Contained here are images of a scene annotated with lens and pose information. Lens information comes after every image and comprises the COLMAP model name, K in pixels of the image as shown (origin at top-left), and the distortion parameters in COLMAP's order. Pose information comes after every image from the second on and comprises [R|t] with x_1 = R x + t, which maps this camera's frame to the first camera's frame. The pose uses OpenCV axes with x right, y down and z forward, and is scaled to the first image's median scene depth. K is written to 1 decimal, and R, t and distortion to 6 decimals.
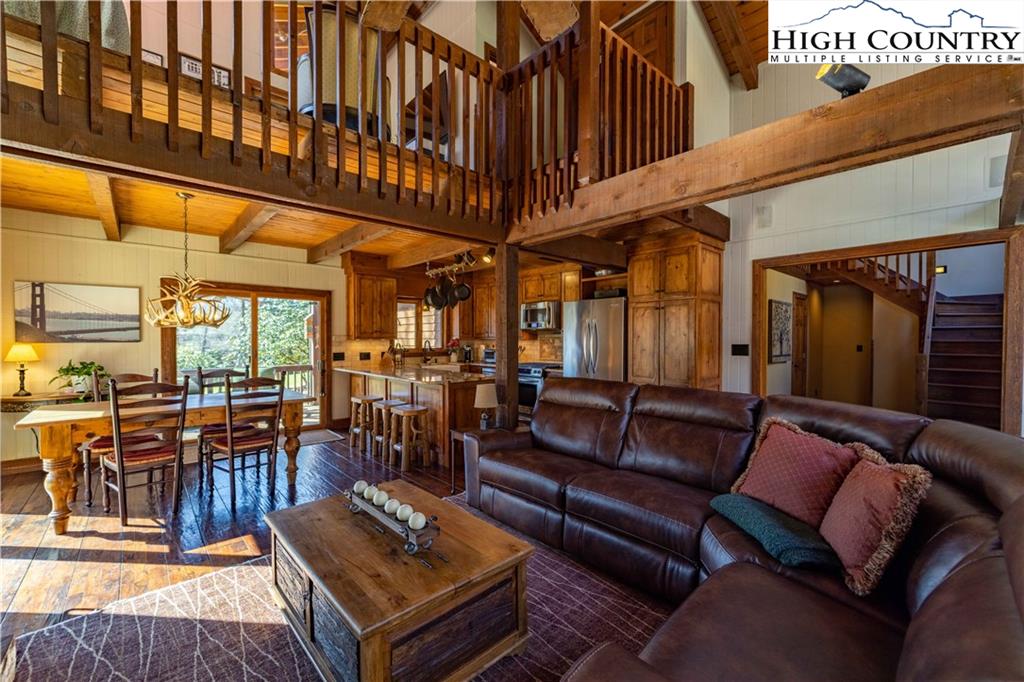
lens RADIAL K [[415.0, 0, 512.5], [0, 415.0, 344.2], [0, 0, 1]] dist [0.003210, -0.000619]
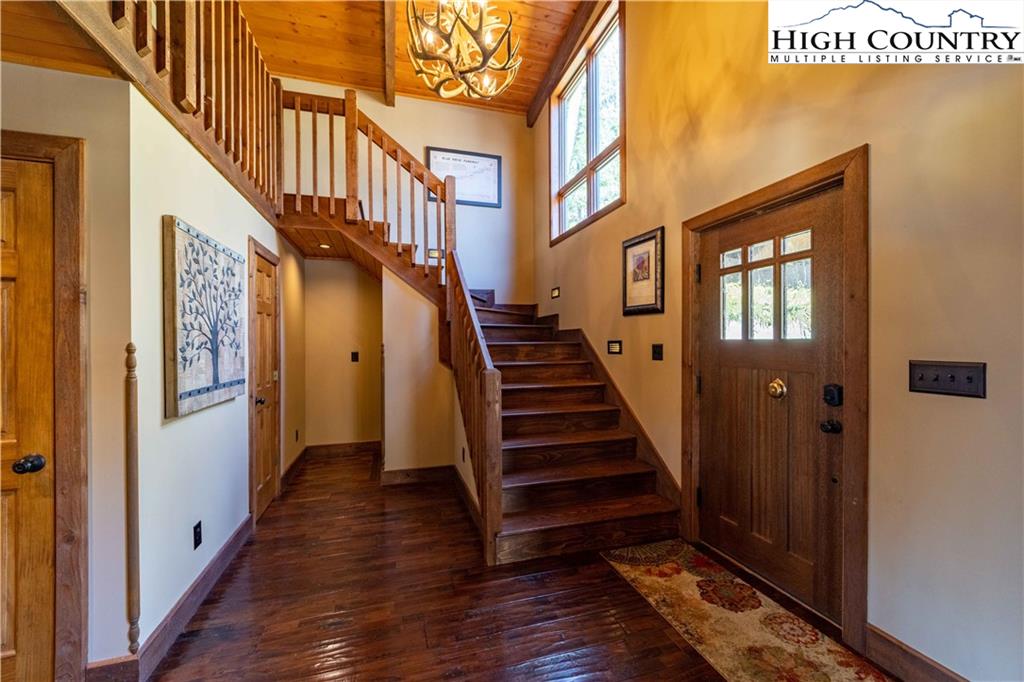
lens RADIAL K [[415.0, 0, 512.5], [0, 415.0, 344.2], [0, 0, 1]] dist [0.003210, -0.000619]
pose [[0.431446, -0.005448, 0.902122, 0.408841], [0.019222, 0.999810, -0.003155, -0.004307], [-0.901934, 0.018701, 0.431469, 0.575375]]
